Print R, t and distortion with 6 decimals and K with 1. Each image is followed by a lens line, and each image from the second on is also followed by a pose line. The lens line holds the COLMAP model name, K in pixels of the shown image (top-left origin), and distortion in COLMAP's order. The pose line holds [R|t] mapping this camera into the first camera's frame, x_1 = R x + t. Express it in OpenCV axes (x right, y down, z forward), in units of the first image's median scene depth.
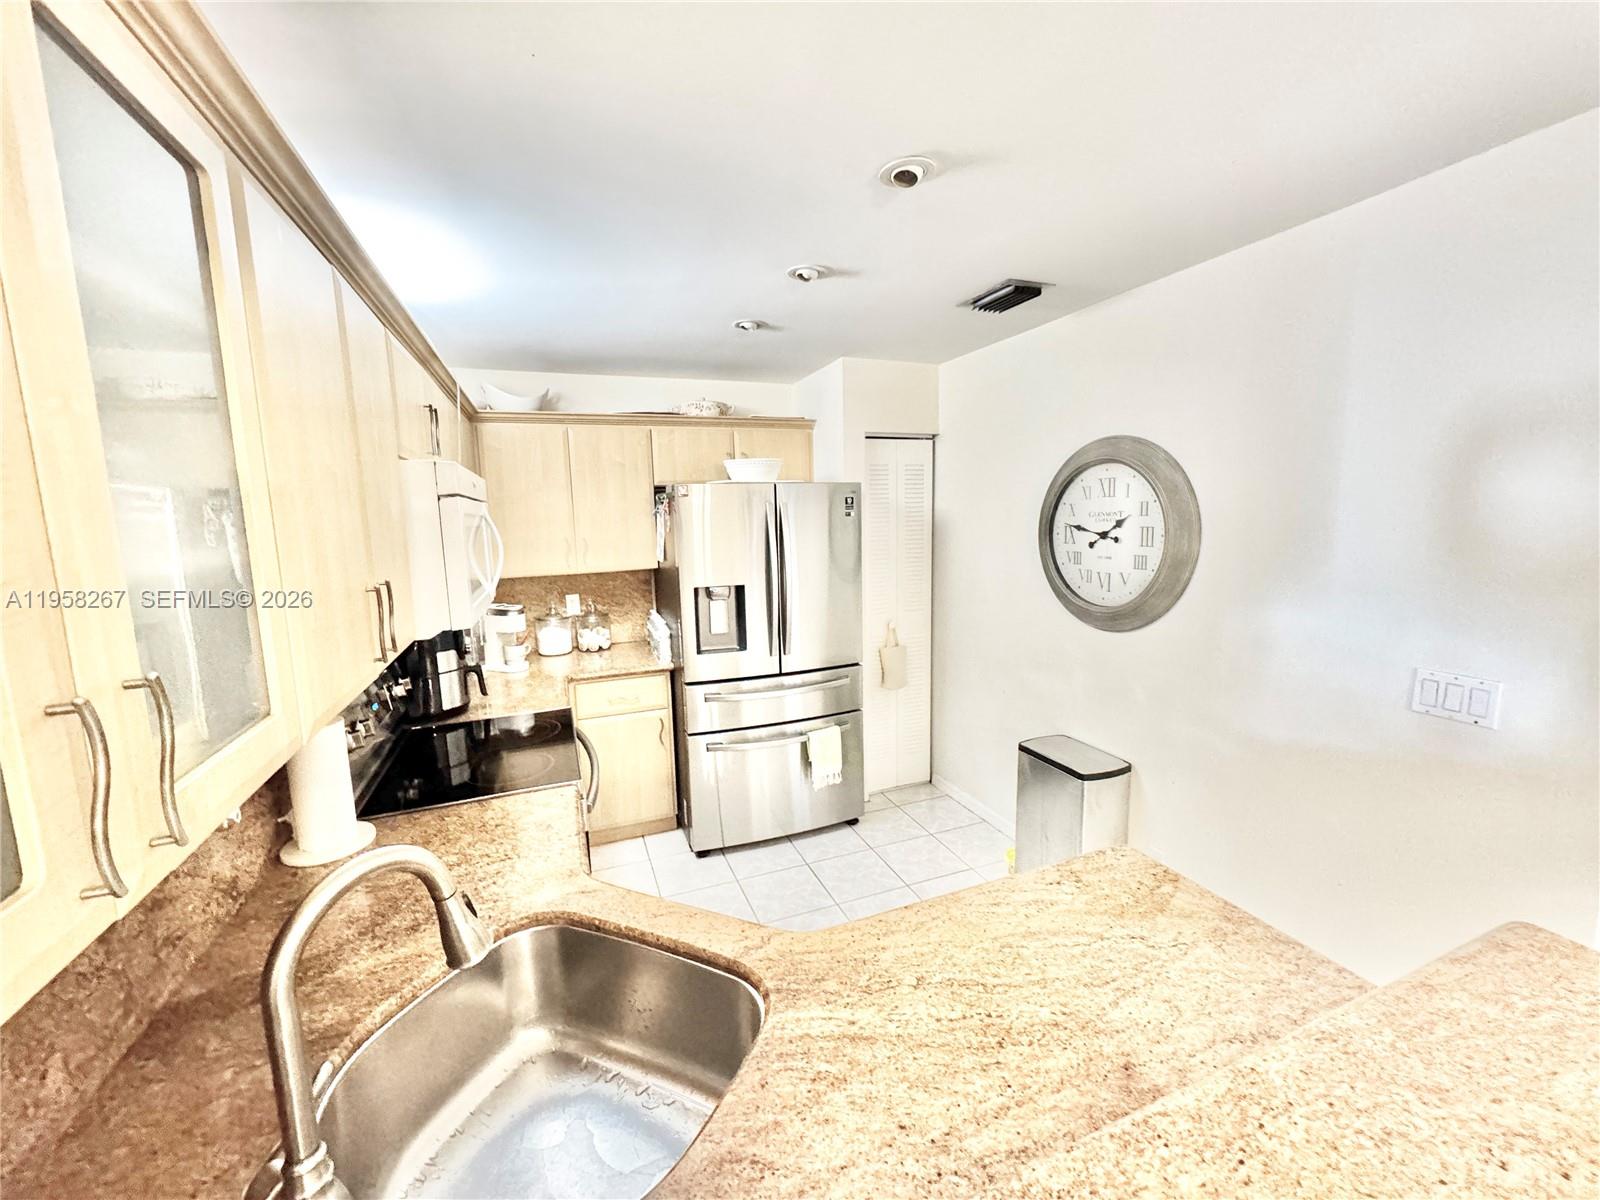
lens RADIAL K [[637.8, 0, 795.9], [0, 637.8, 602.9], [0, 0, 1]] dist [-0.002531, 0.001056]
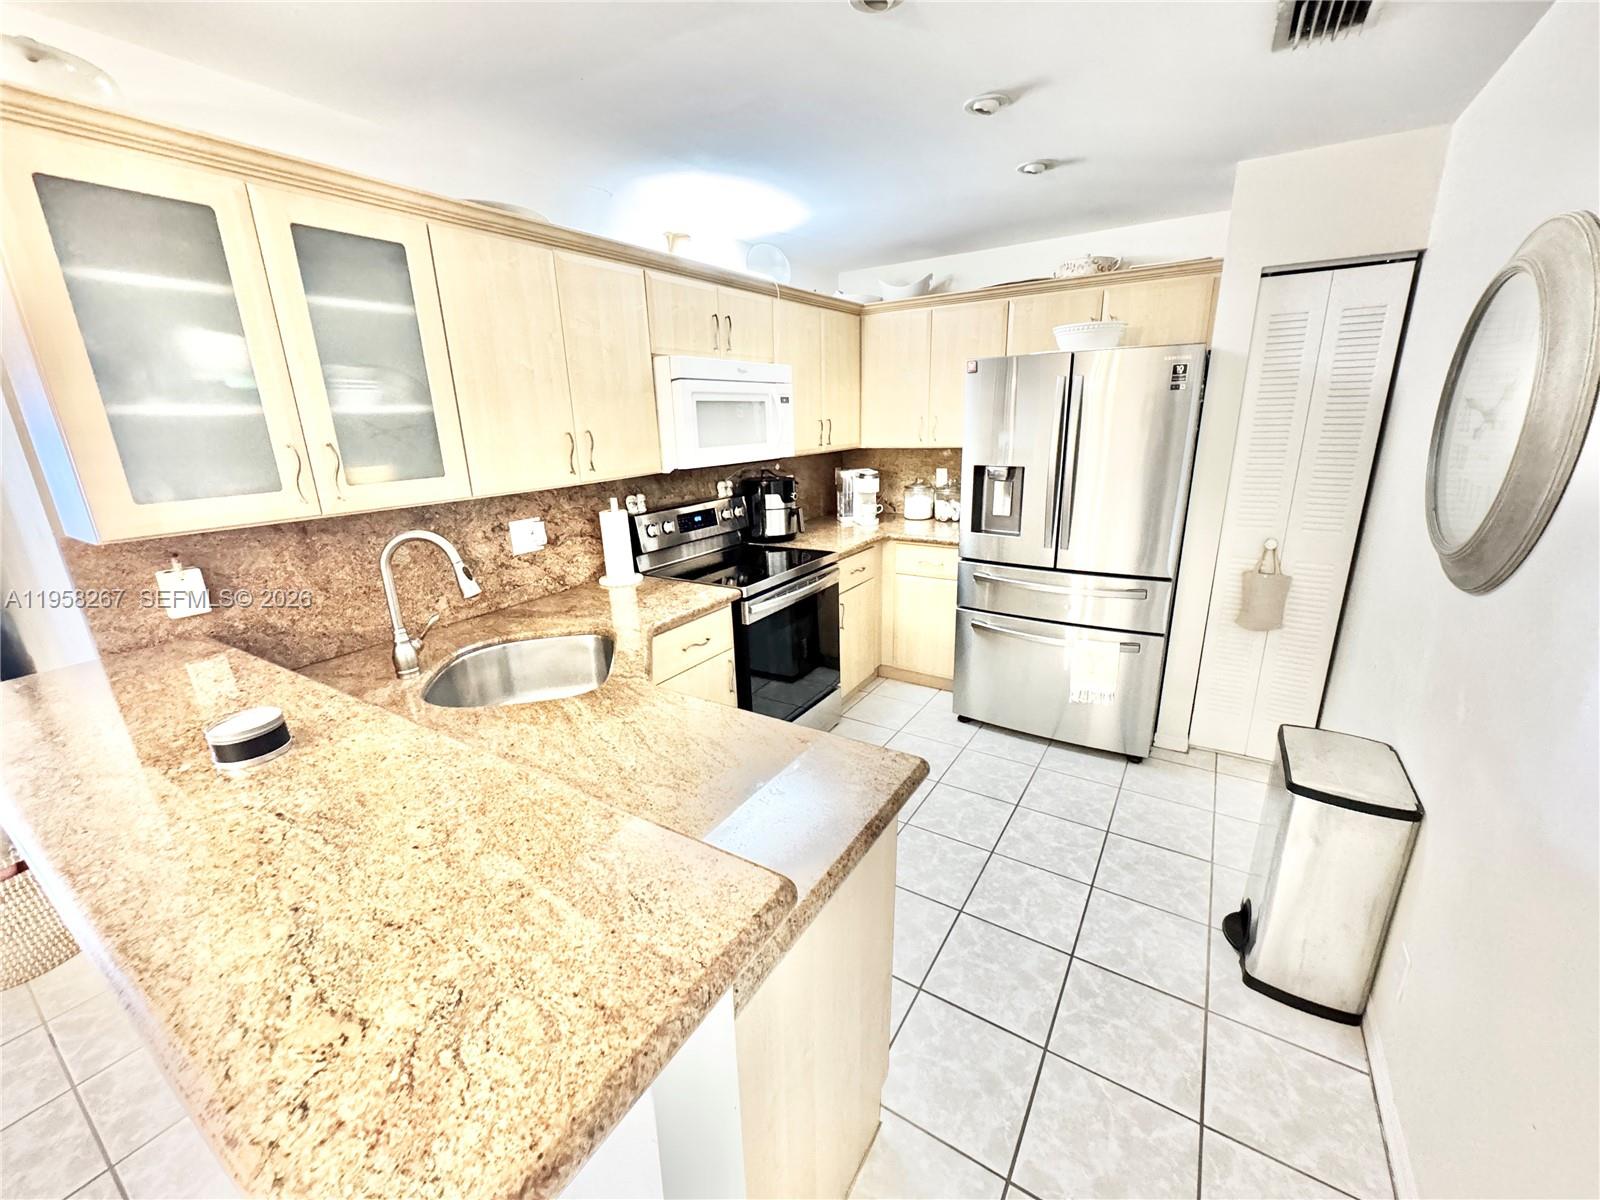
lens RADIAL K [[637.8, 0, 805.5], [0, 637.8, 600.0], [0, 0, 1]] dist [-0.002531, 0.001056]
pose [[0.597389, 0.236422, -0.766310, 0.467219], [-0.103888, 0.970319, 0.218376, -0.008735], [0.795194, -0.050846, 0.604219, 0.146779]]
